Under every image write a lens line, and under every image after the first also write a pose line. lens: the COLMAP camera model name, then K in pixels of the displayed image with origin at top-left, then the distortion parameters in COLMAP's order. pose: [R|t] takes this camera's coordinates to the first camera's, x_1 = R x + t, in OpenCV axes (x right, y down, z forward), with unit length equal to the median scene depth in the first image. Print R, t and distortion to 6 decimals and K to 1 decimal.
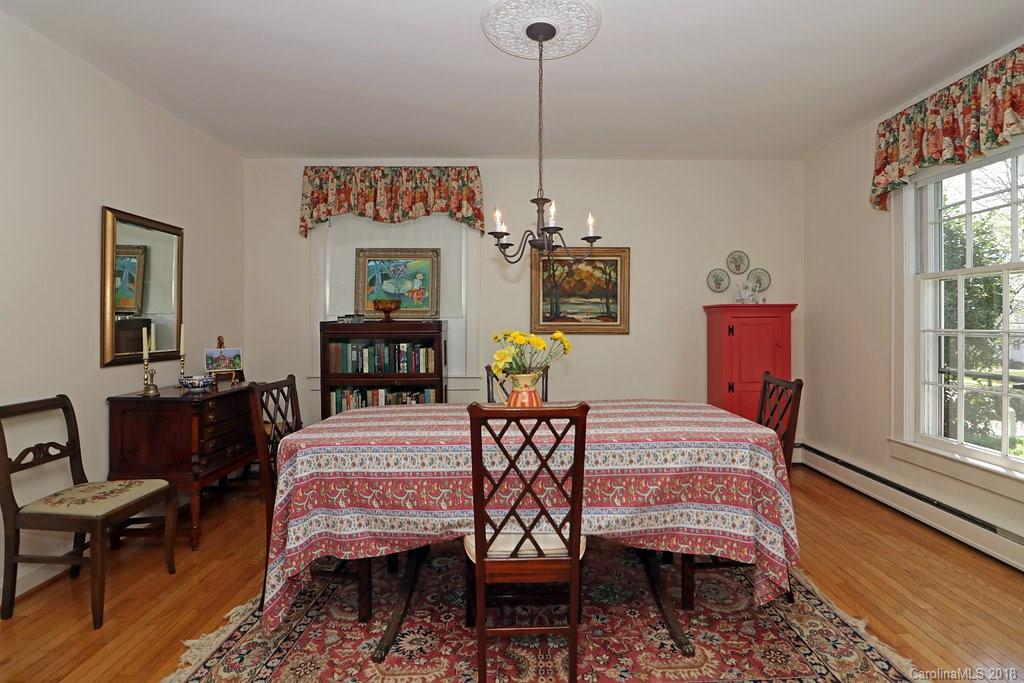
lens RADIAL K [[504.8, 0, 528.4], [0, 504.8, 320.4], [0, 0, 1]] dist [-0.000015, -0.011083]
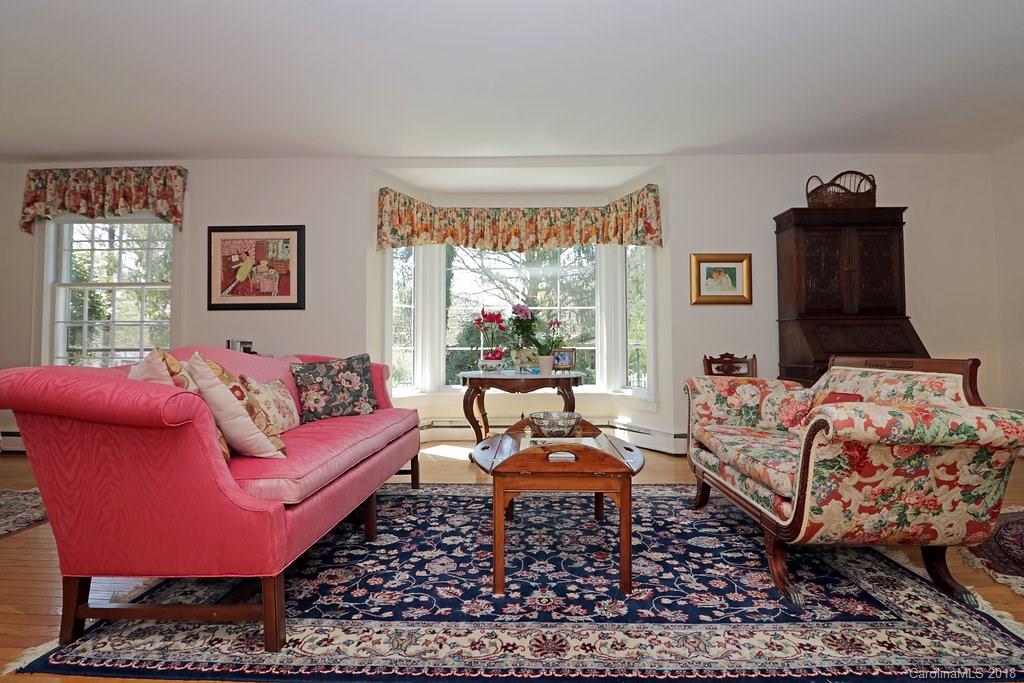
lens RADIAL K [[472.1, 0, 517.5], [0, 472.1, 334.3], [0, 0, 1]] dist [-0.000860, -0.013580]
pose [[0.044943, 0.029119, 0.998565, -0.416221], [-0.003736, 0.999573, -0.028980, 0.074532], [-0.998983, -0.002428, 0.045032, -0.328440]]
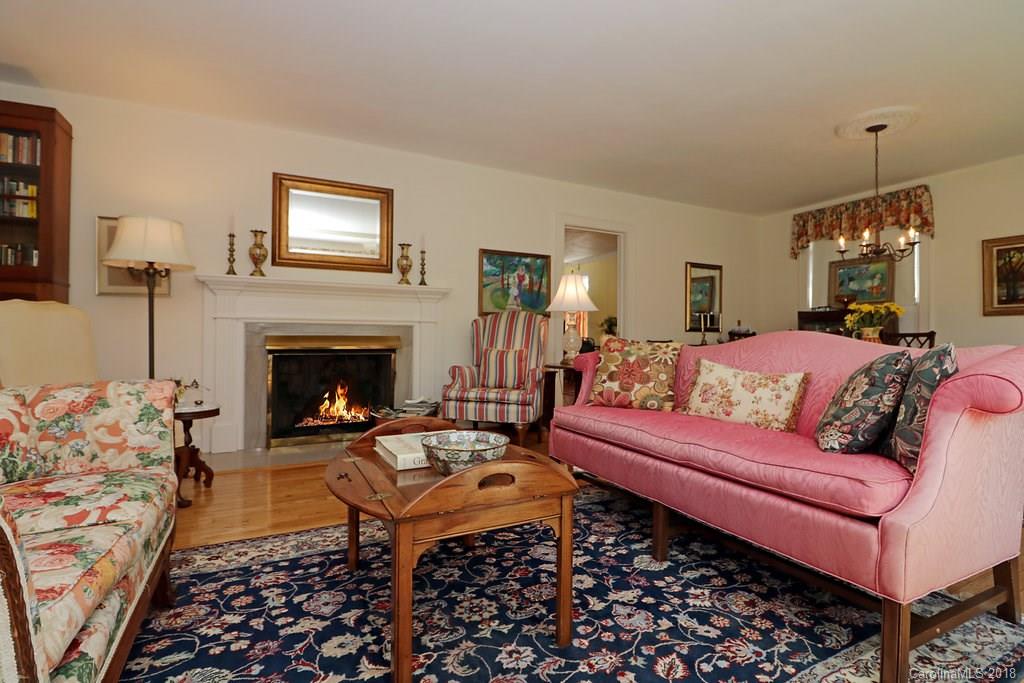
lens RADIAL K [[484.8, 0, 512.0], [0, 484.8, 341.5], [0, 0, 1]] dist [0.001111, -0.016265]
pose [[0.442903, 0.007154, -0.896541, 0.544756], [0.001020, 0.999963, 0.008483, 0.081161], [0.896569, -0.004671, 0.442879, -0.482839]]
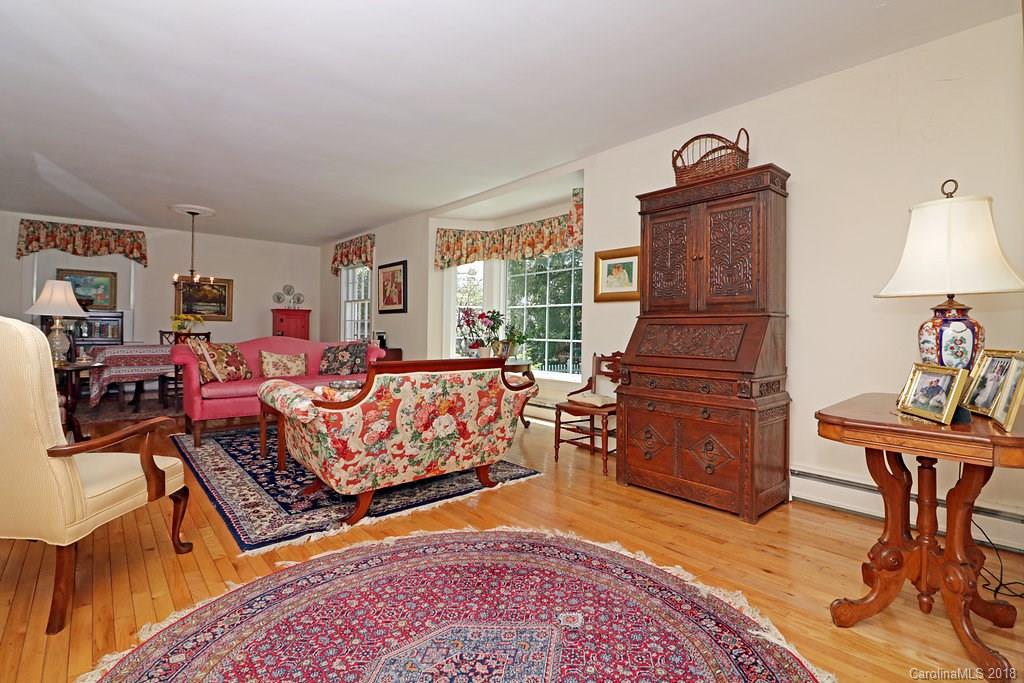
lens RADIAL K [[472.1, 0, 517.5], [0, 472.1, 334.3], [0, 0, 1]] dist [-0.000860, -0.013580]
pose [[0.759168, 0.006055, 0.650866, -0.187137], [-0.018326, 0.999759, 0.012074, 0.039629], [-0.650636, -0.021094, 0.759096, -1.348145]]
